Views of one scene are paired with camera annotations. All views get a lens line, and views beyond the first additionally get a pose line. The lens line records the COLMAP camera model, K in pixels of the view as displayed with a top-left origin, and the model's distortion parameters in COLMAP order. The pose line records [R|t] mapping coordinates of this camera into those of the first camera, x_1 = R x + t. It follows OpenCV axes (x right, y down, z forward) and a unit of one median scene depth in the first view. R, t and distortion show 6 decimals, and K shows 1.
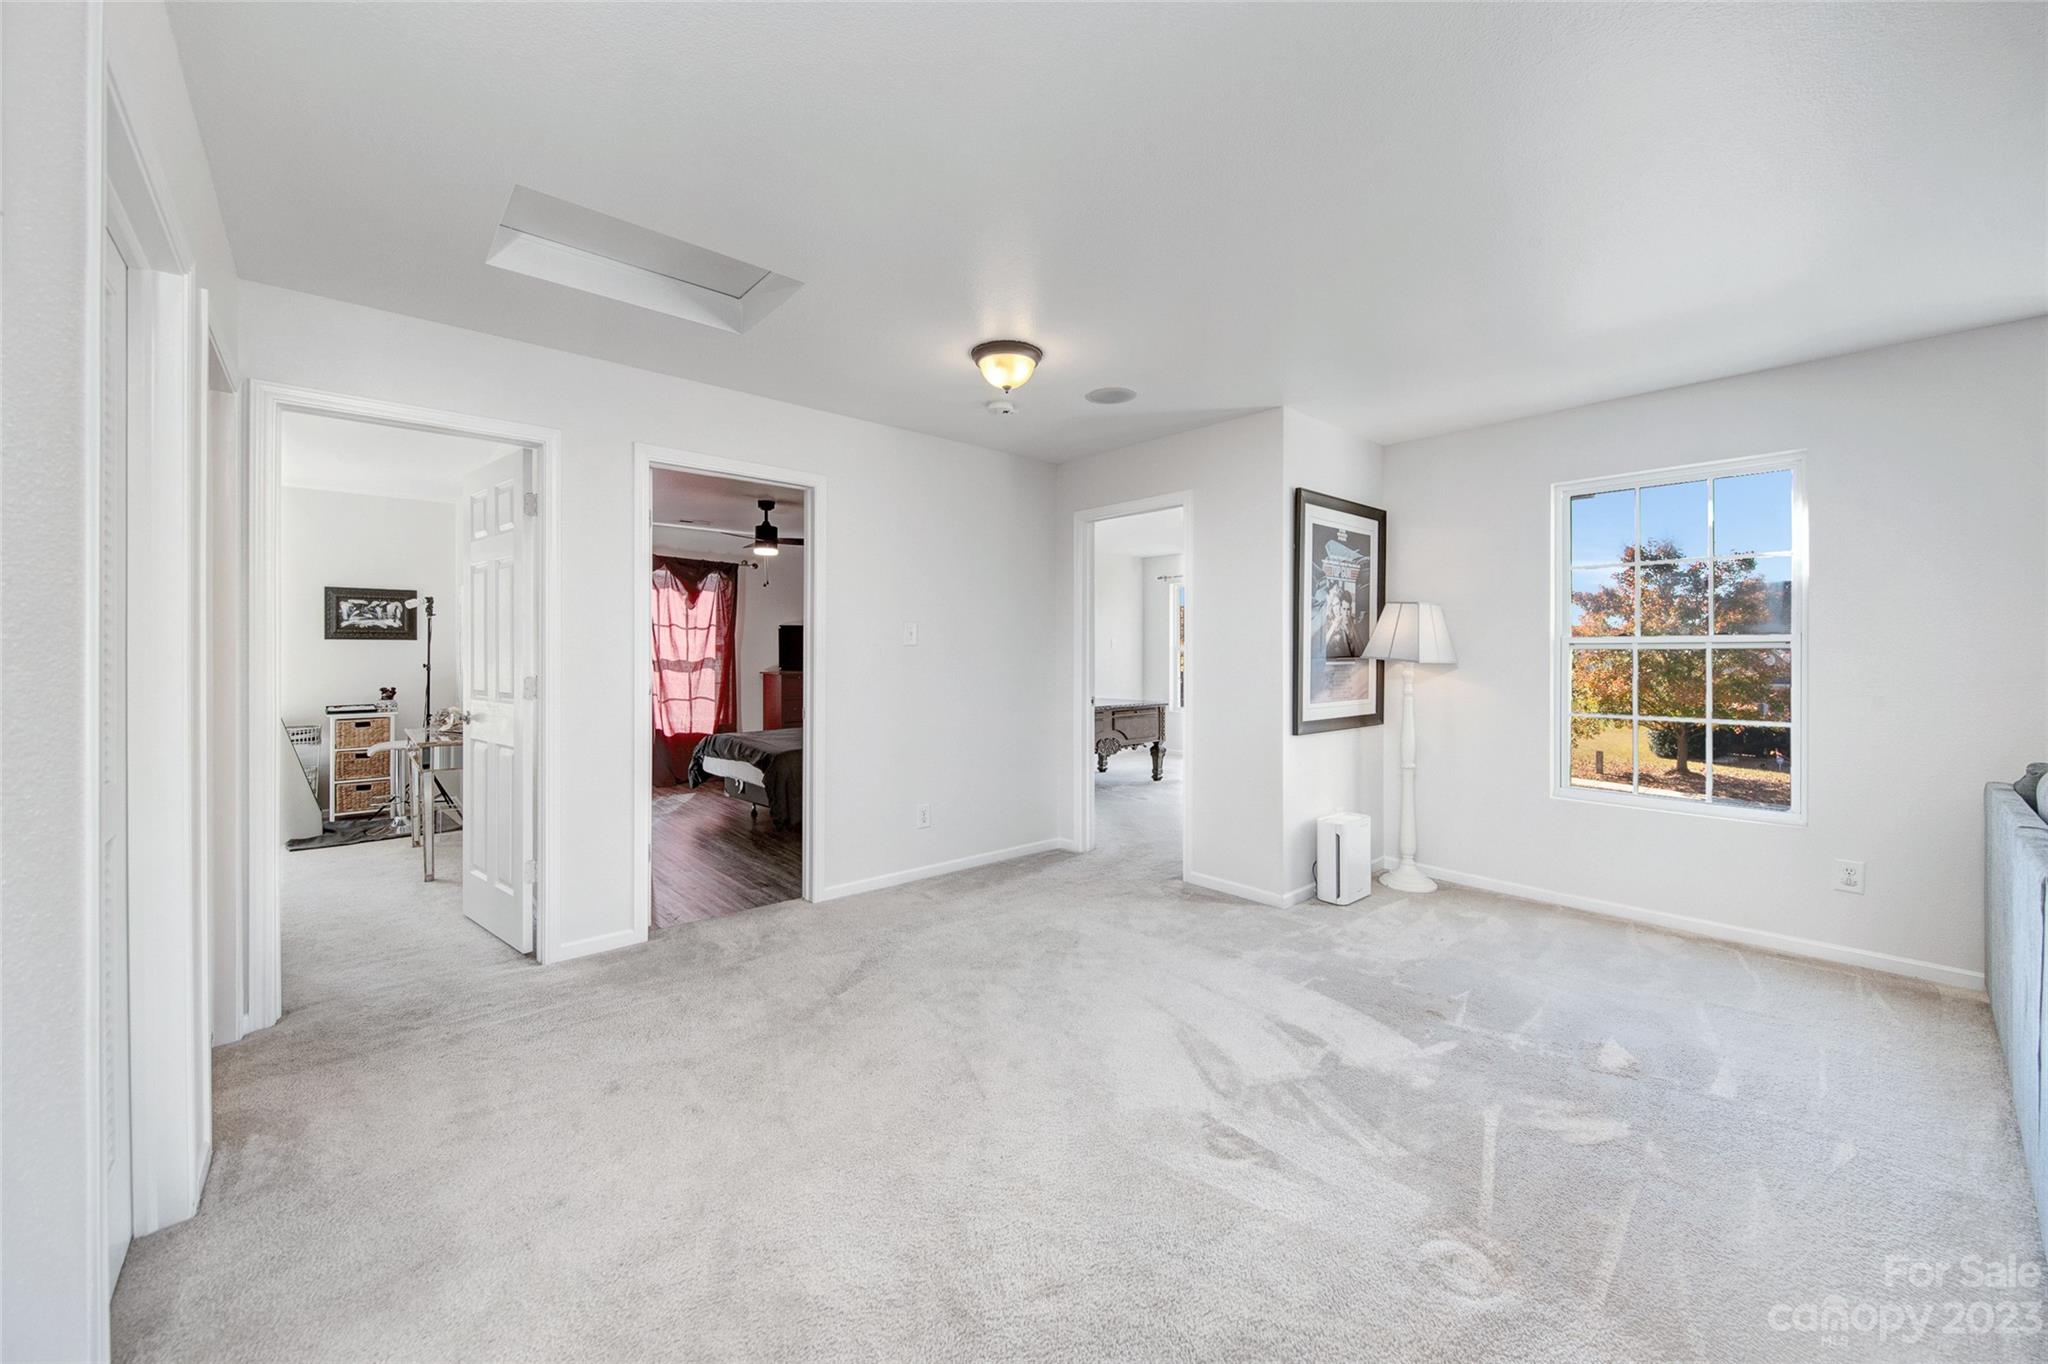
lens RADIAL K [[770.8, 0, 1021.1], [0, 770.8, 657.8], [0, 0, 1]] dist [0.027037, 0.000069]
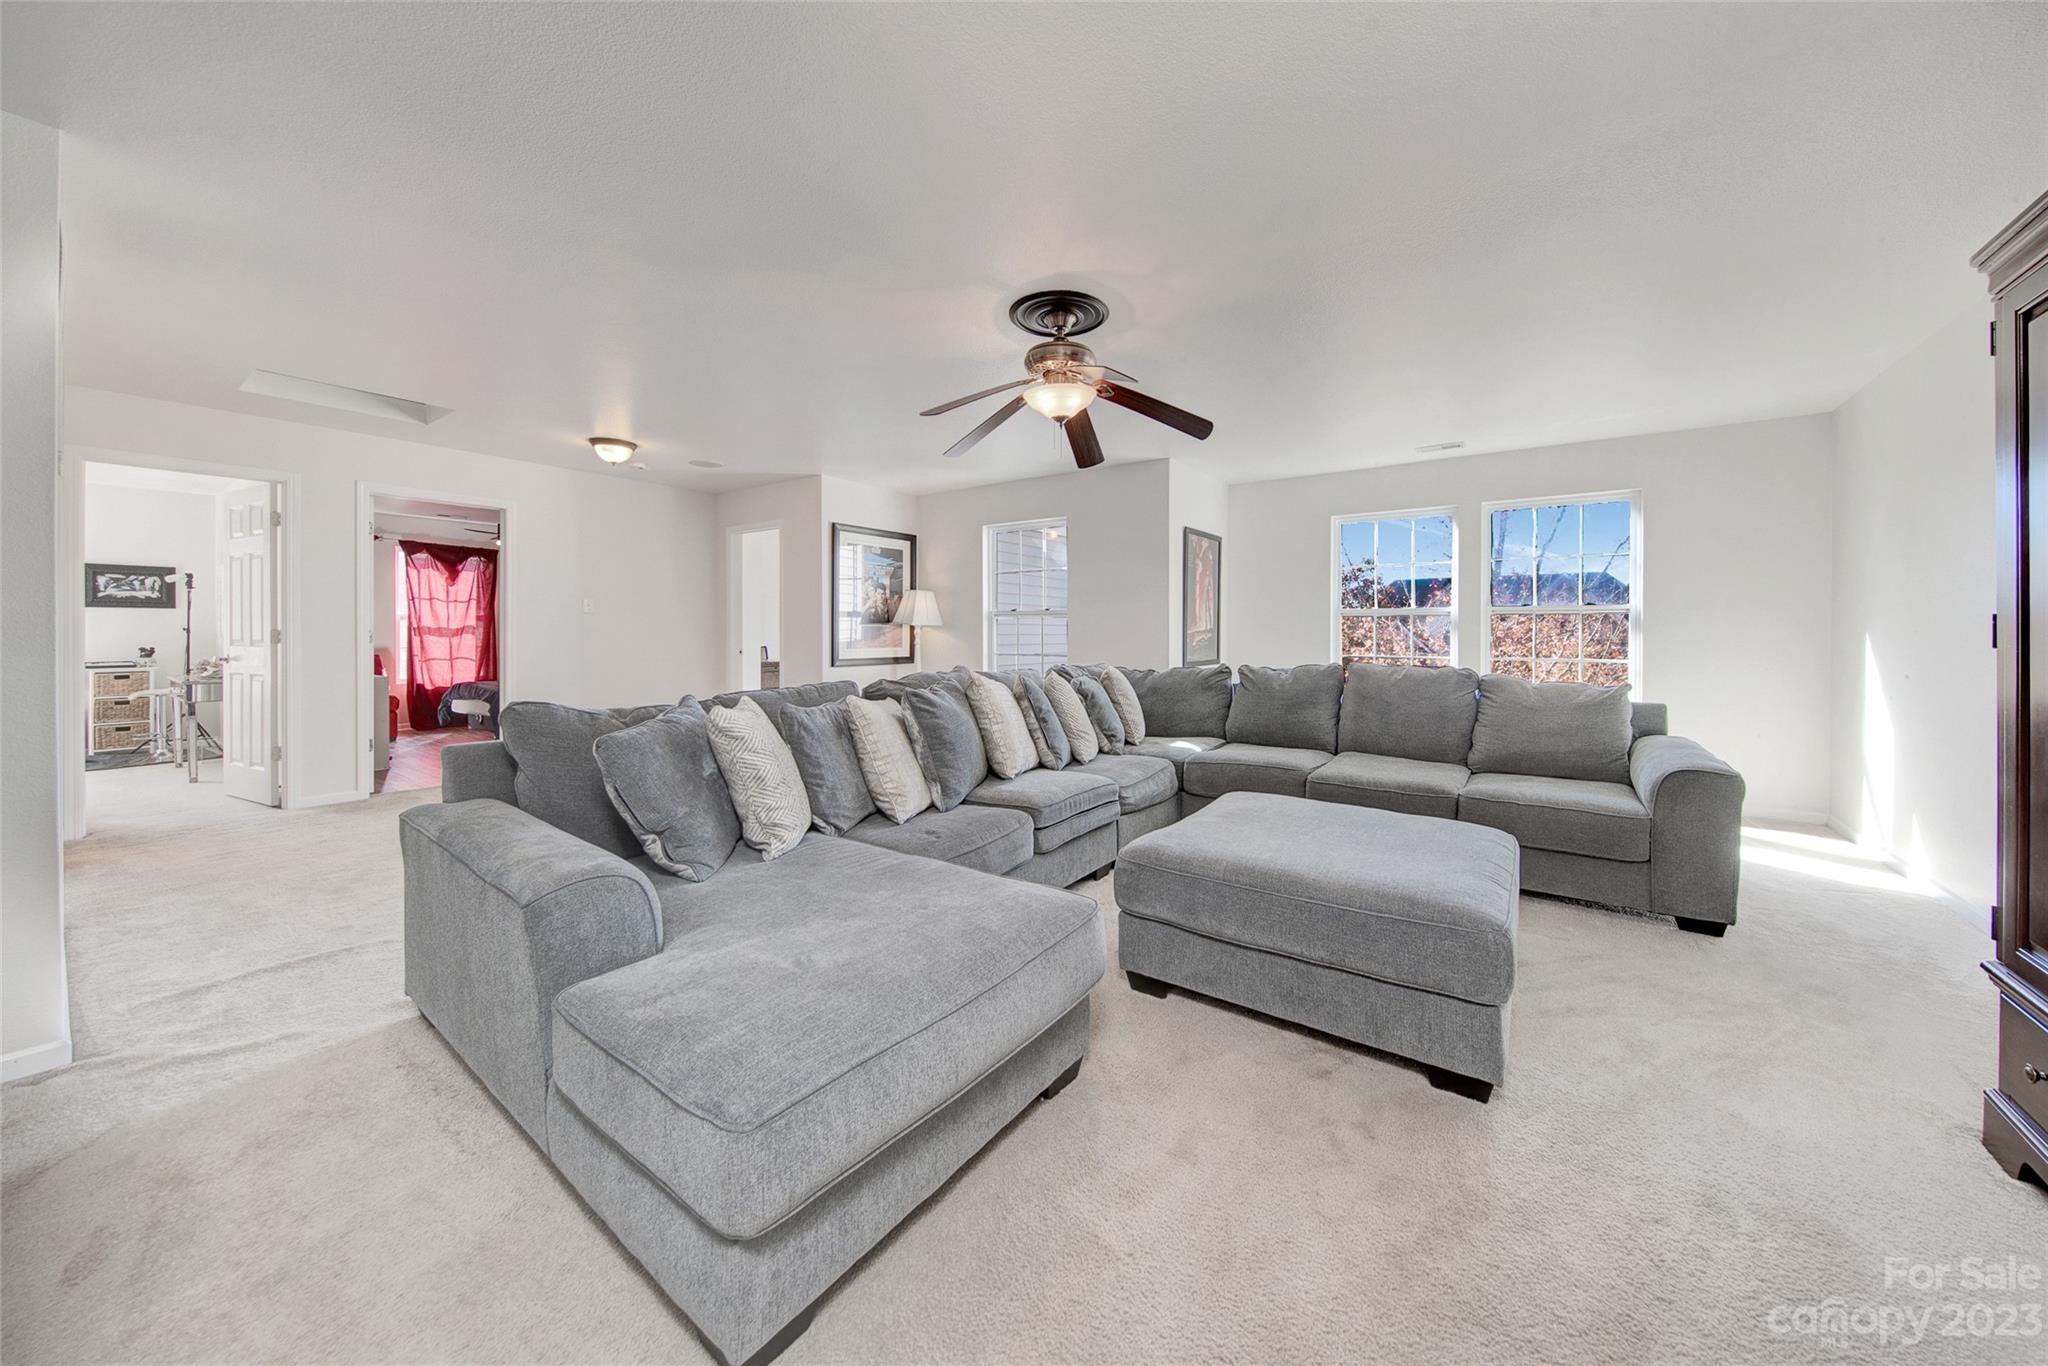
lens RADIAL K [[682.2, 0, 1031.6], [0, 682.2, 634.3], [0, 0, 1]] dist [-0.000438, -0.000126]
pose [[0.968603, -0.000245, 0.248614, 0.258490], [-0.000127, 0.999999, 0.001480, 0.016113], [-0.248614, -0.001465, 0.968601, -0.363757]]
